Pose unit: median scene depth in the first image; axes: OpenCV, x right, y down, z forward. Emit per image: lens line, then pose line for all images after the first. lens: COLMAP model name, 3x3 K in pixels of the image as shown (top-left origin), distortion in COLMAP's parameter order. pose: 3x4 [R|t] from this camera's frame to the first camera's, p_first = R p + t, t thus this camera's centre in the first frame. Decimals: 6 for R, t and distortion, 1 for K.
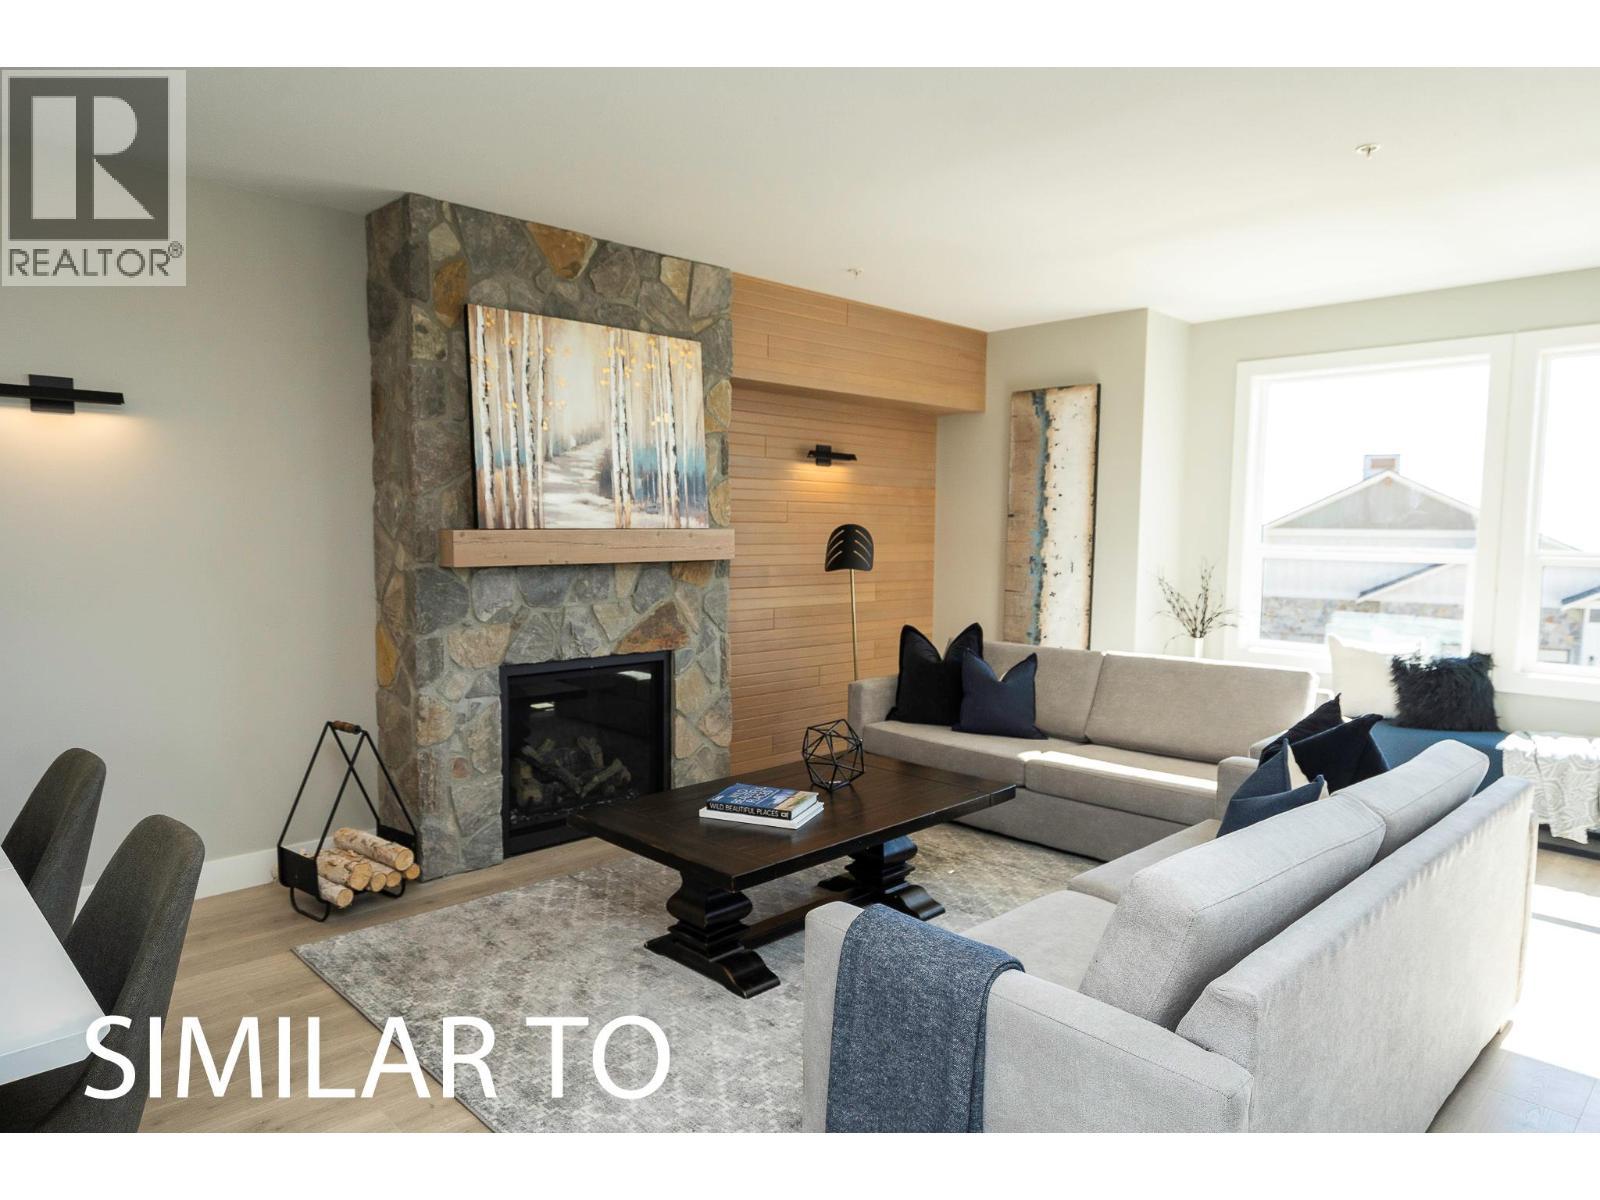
lens RADIAL K [[1002.7, 0, 800.0], [0, 1002.7, 600.0], [0, 0, 1]] dist [0.007955, 0.001583]
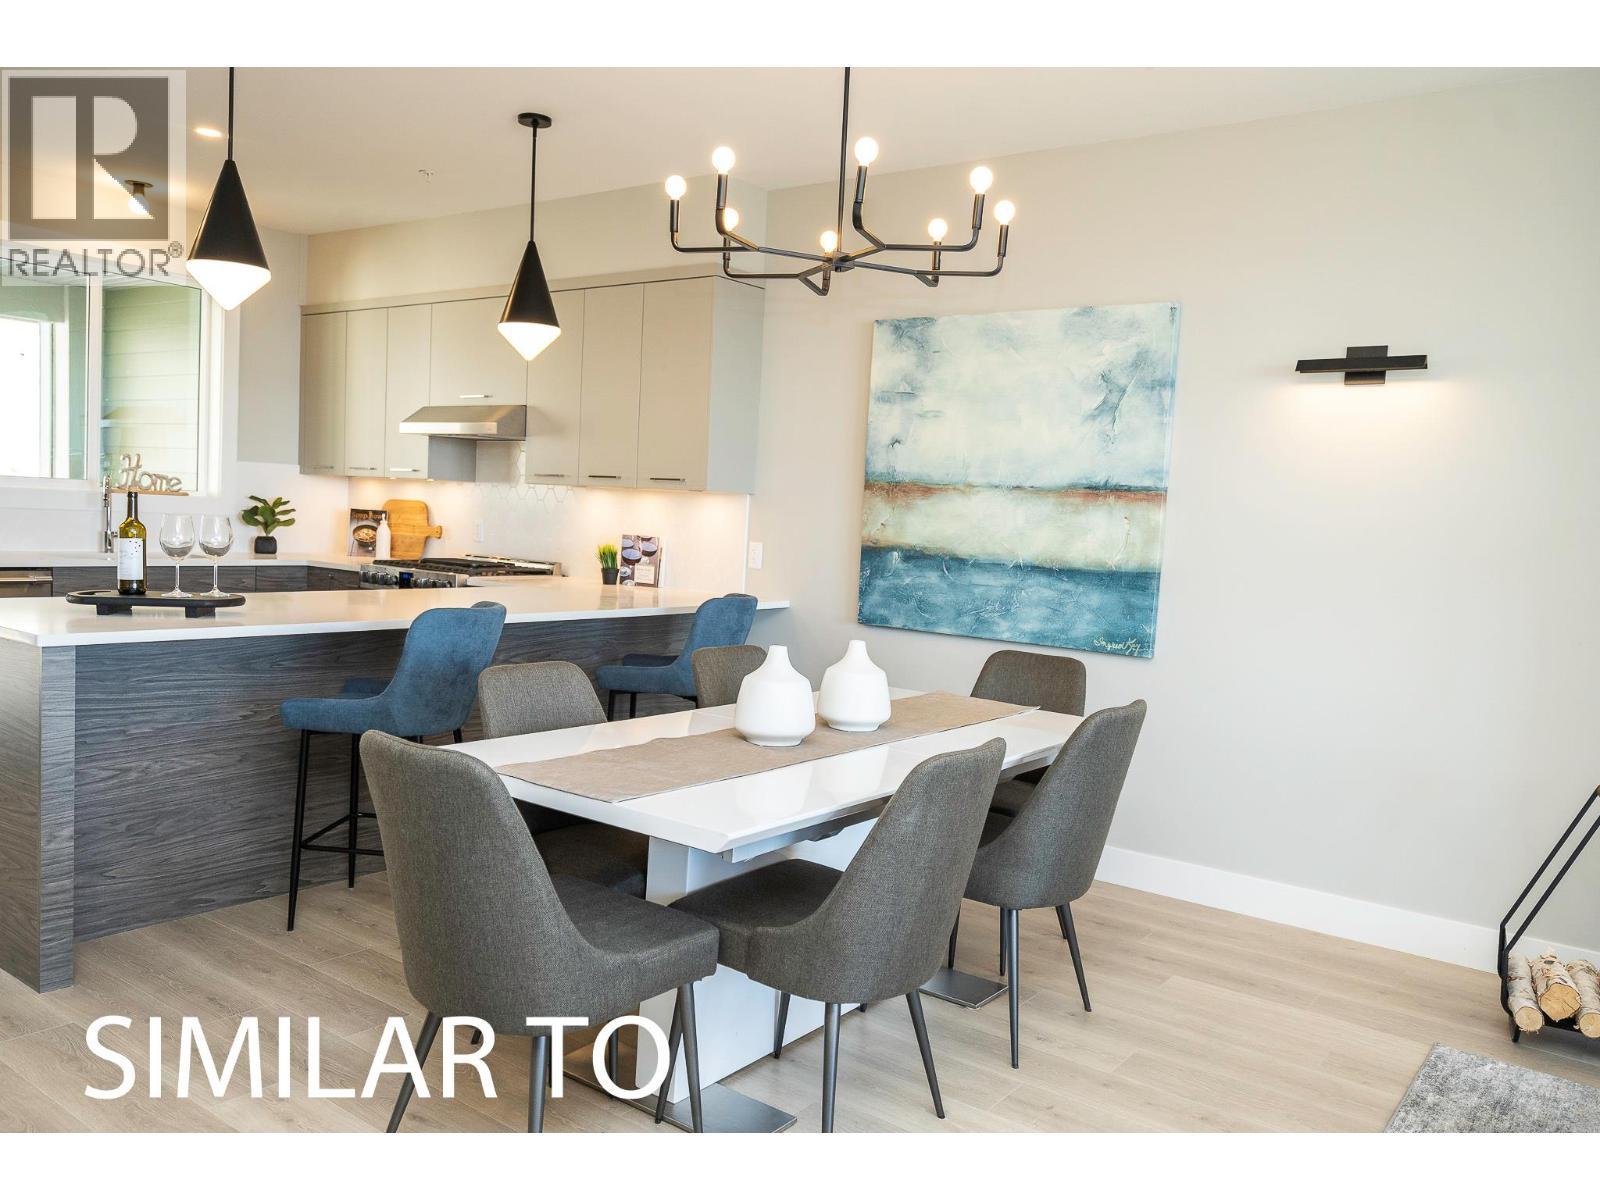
lens RADIAL K [[1199.2, 0, 800.0], [0, 1199.2, 600.0], [0, 0, 1]] dist [0.015155, -0.003101]
pose [[0.157570, 0.068705, -0.985115, 0.224260], [-0.124306, 0.991022, 0.049234, 0.016940], [0.979653, 0.114698, 0.164695, 0.242315]]
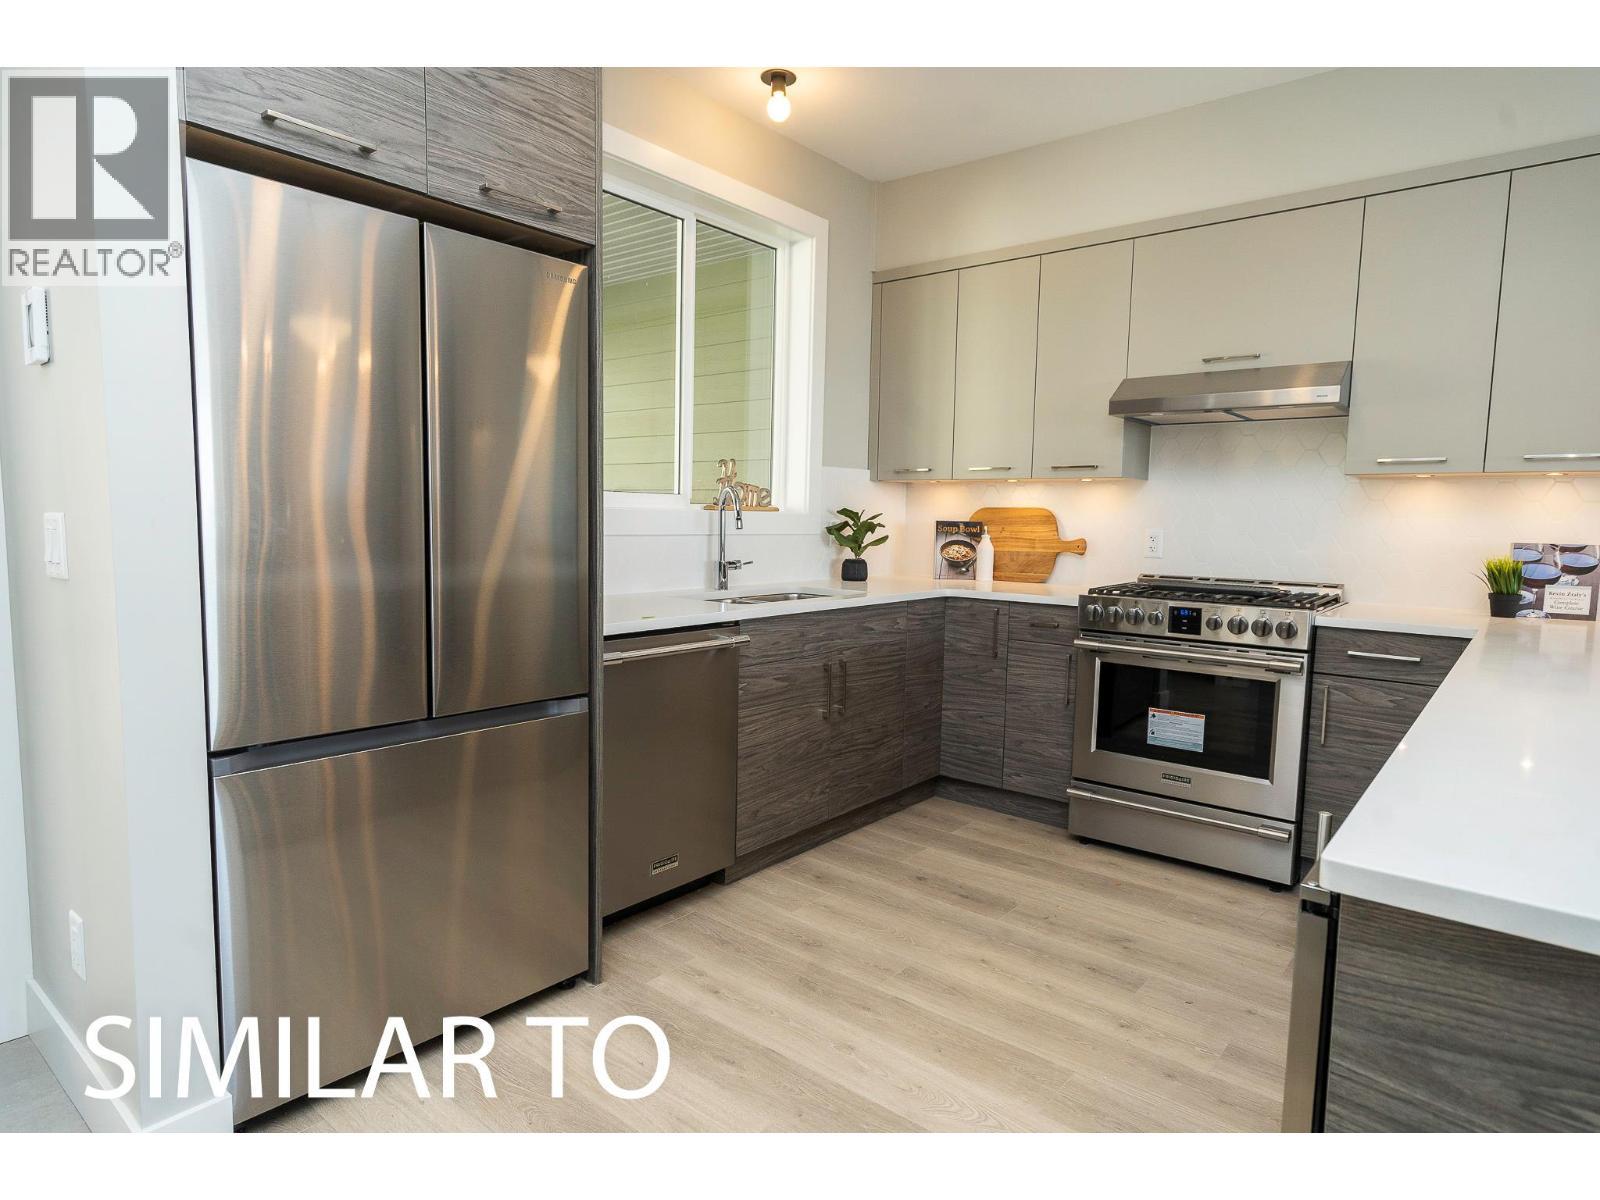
lens RADIAL K [[897.1, 0, 800.0], [0, 897.1, 600.0], [0, 0, 1]] dist [0.006137, 0.000972]
pose [[0.117136, 0.083291, -0.989617, -0.459596], [-0.091374, 0.993154, 0.072773, 0.073711], [0.988903, 0.081901, 0.123945, -0.318447]]
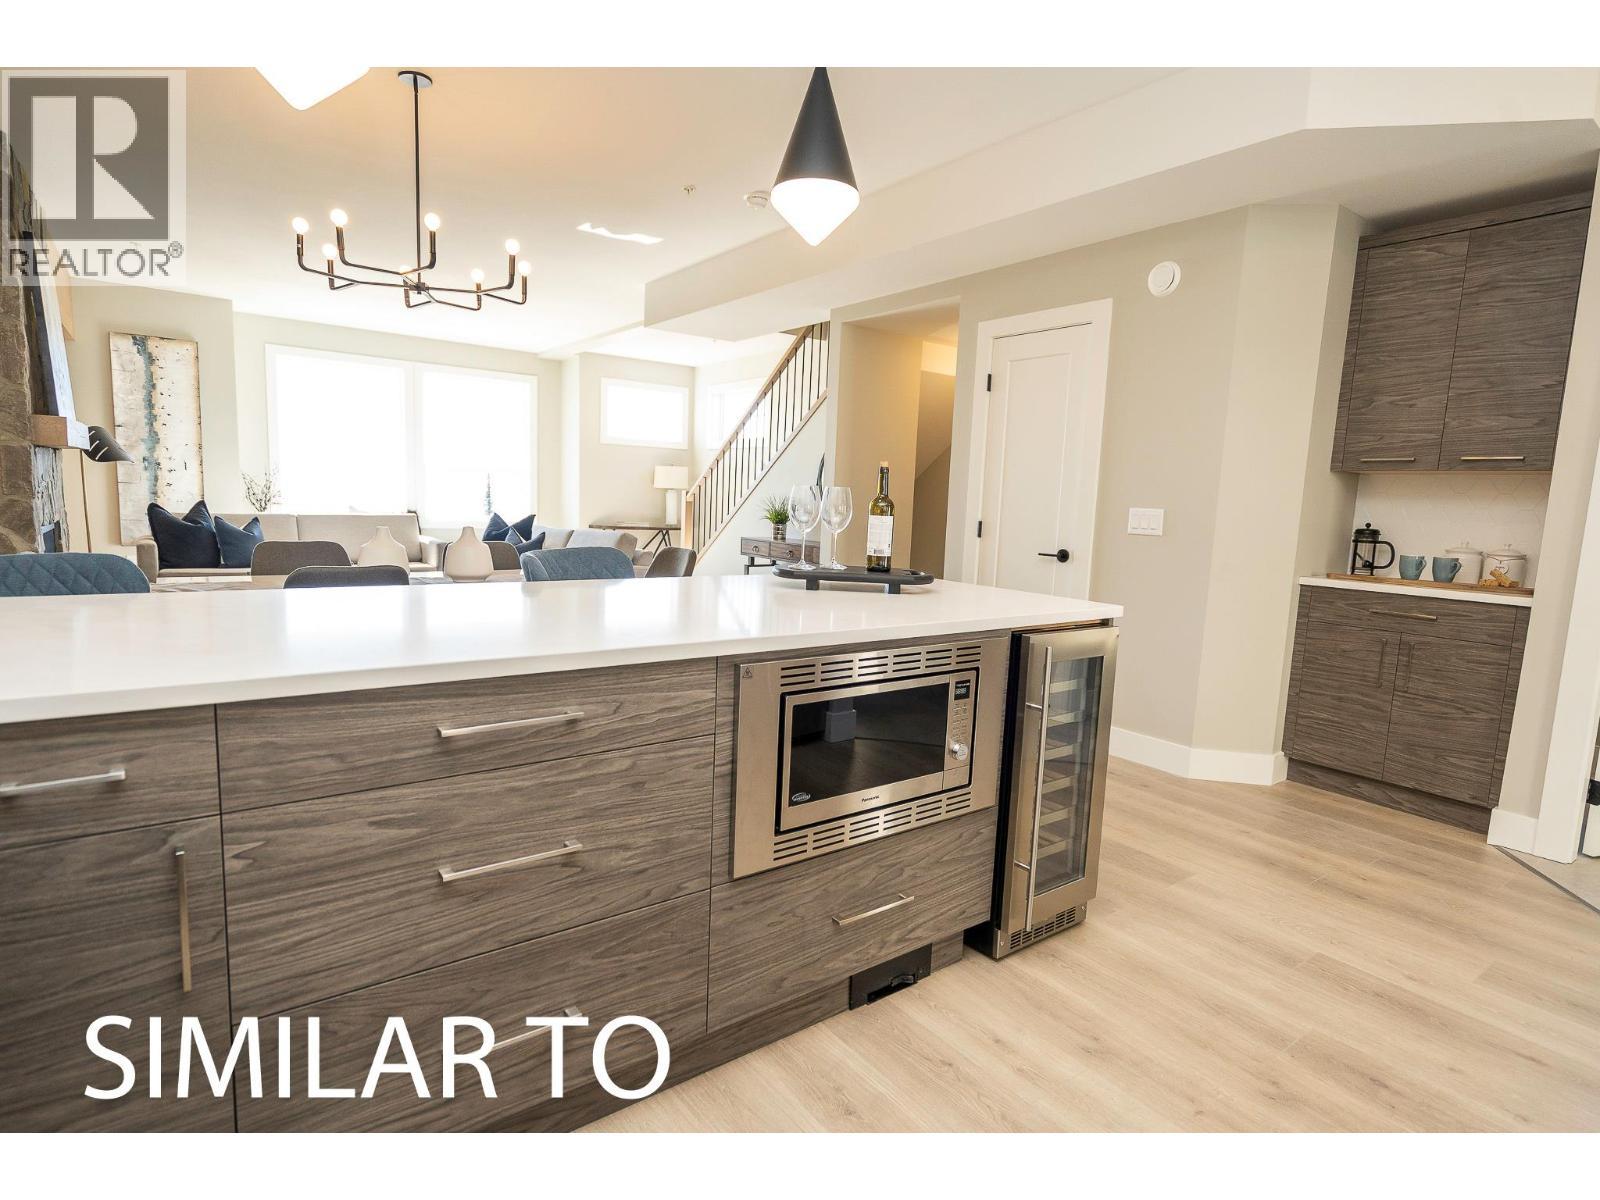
lens RADIAL K [[851.6, 0, 800.0], [0, 851.6, 600.0], [0, 0, 1]] dist [0.006018, 0.001226]
pose [[0.141264, -0.129233, 0.981501, -1.133727], [0.033691, 0.991496, 0.125700, 0.046558], [-0.989399, 0.015311, 0.144417, -0.085409]]
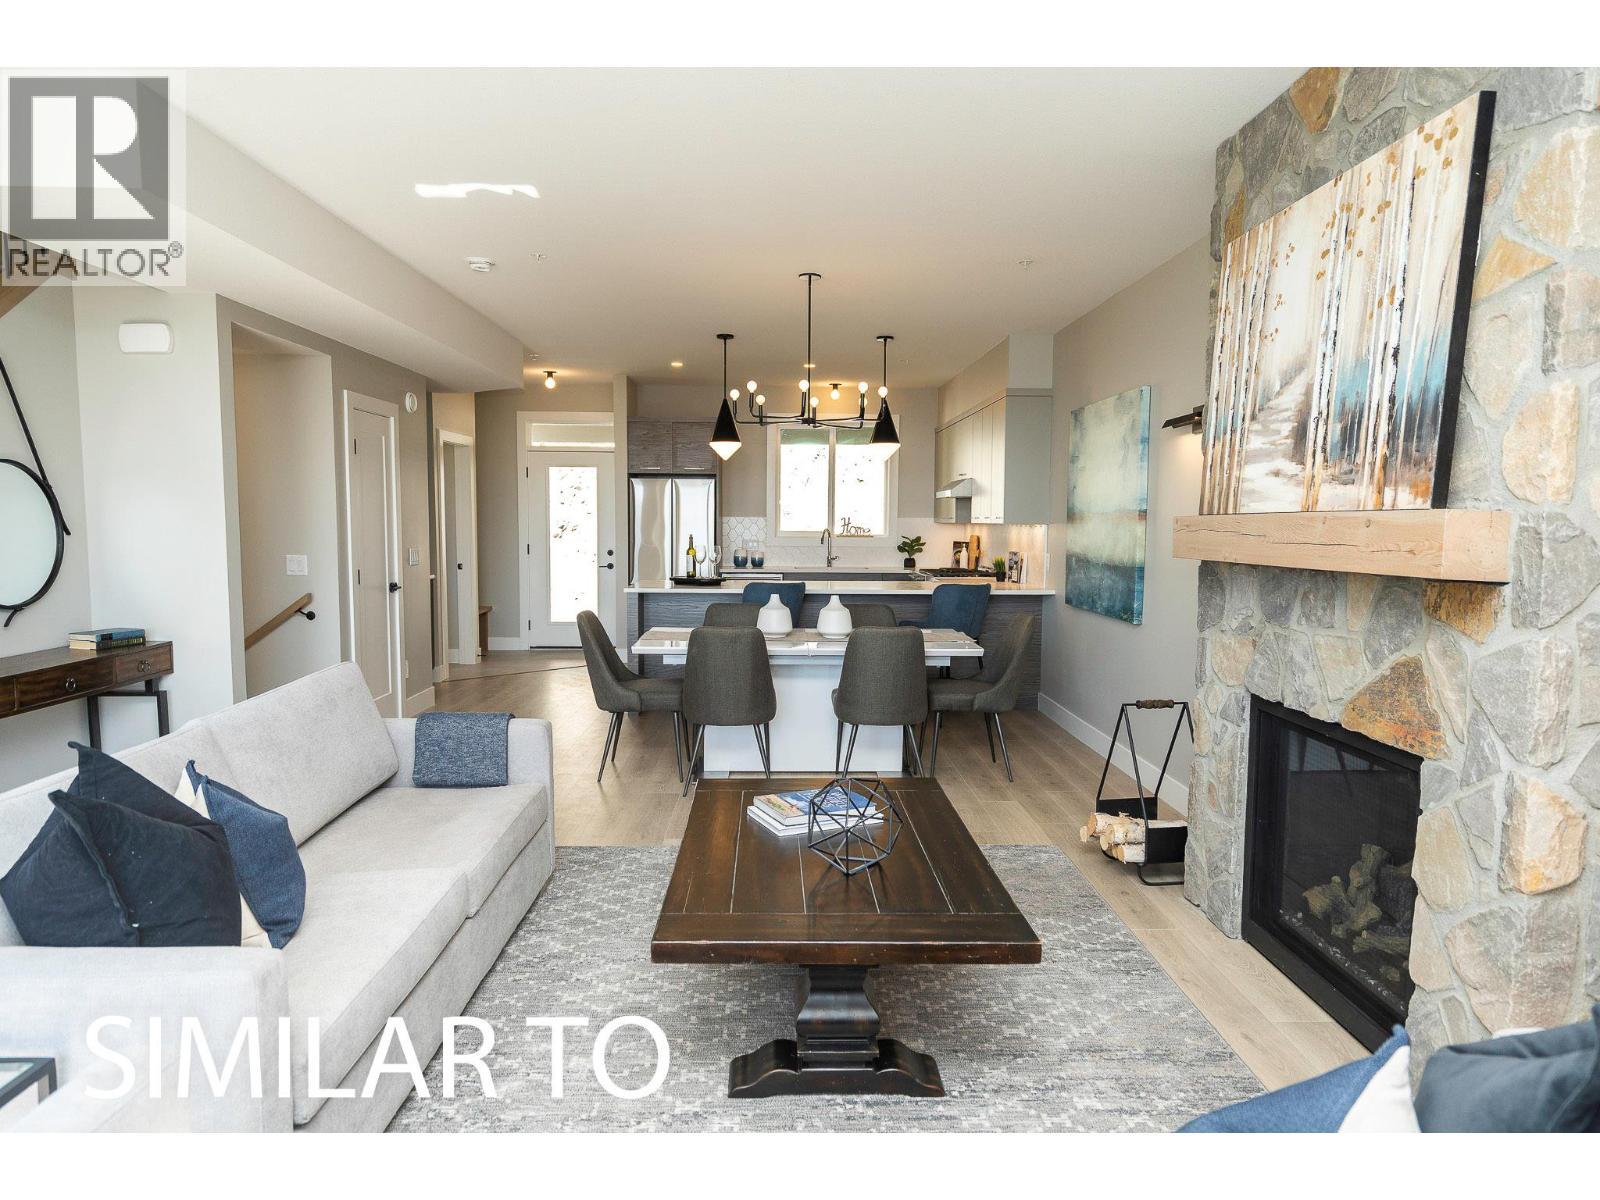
lens RADIAL K [[1002.7, 0, 800.0], [0, 1002.7, 600.0], [0, 0, 1]] dist [0.007955, 0.001583]
pose [[-0.683708, 0.043060, -0.728484, 0.465638], [-0.068237, 0.990112, 0.122567, -0.070487], [0.726558, 0.133510, -0.674009, 1.168494]]
